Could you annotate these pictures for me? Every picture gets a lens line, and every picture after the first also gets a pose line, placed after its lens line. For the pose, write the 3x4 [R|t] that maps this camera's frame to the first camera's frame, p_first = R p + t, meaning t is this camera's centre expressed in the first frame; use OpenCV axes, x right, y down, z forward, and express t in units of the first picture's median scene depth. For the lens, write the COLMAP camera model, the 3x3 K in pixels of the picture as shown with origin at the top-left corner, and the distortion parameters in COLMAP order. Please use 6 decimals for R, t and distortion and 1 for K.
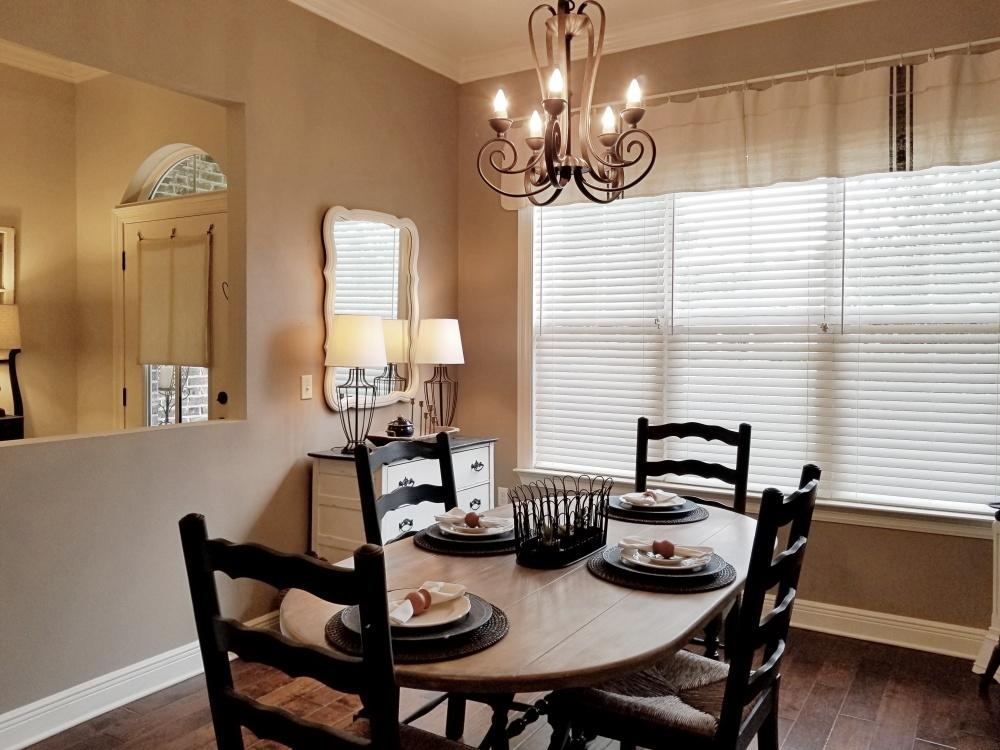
lens RADIAL K [[766.6, 0, 500.9], [0, 766.6, 366.4], [0, 0, 1]] dist [0.069358, -0.121082]
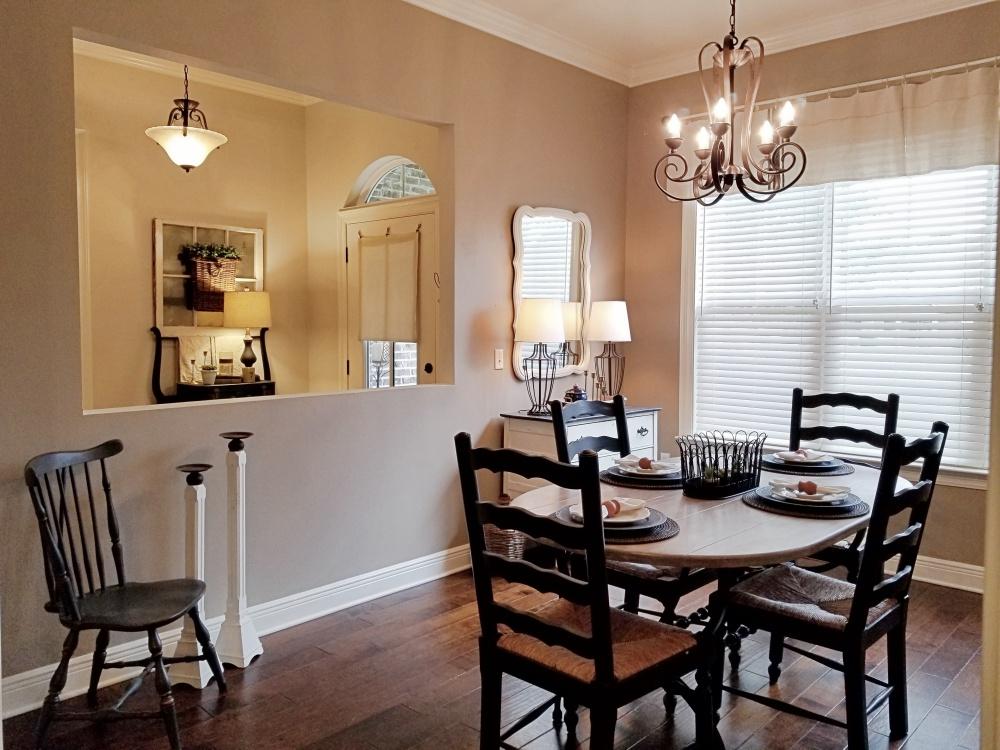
lens RADIAL K [[766.6, 0, 500.9], [0, 766.6, 366.4], [0, 0, 1]] dist [0.069358, -0.121082]
pose [[0.980215, 0.010917, -0.197635, -0.014266], [-0.006732, 0.999739, 0.021833, 0.011969], [0.197822, -0.020071, 0.980032, -0.163991]]
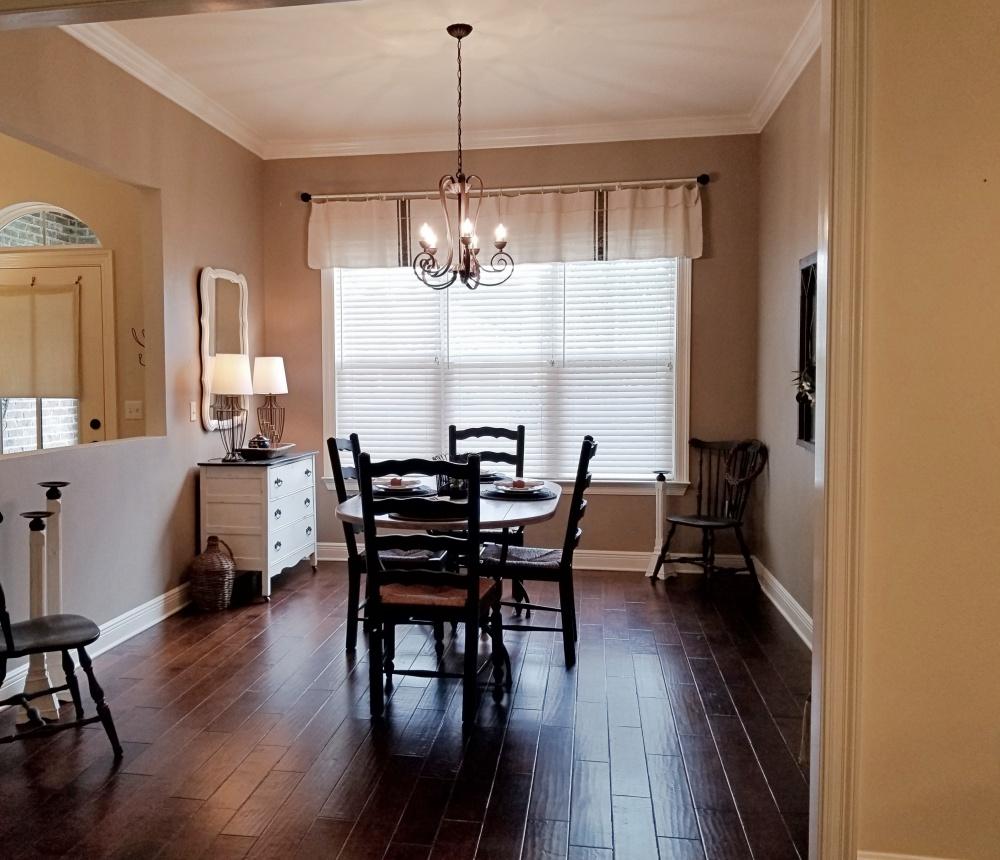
lens RADIAL K [[877.0, 0, 421.9], [0, 877.0, 428.9], [0, 0, 1]] dist [0.081449, -0.175844]
pose [[0.936376, -0.029493, 0.349757, -0.403953], [0.022217, 0.999446, 0.024798, 0.028030], [-0.350295, -0.015449, 0.936512, -0.480604]]
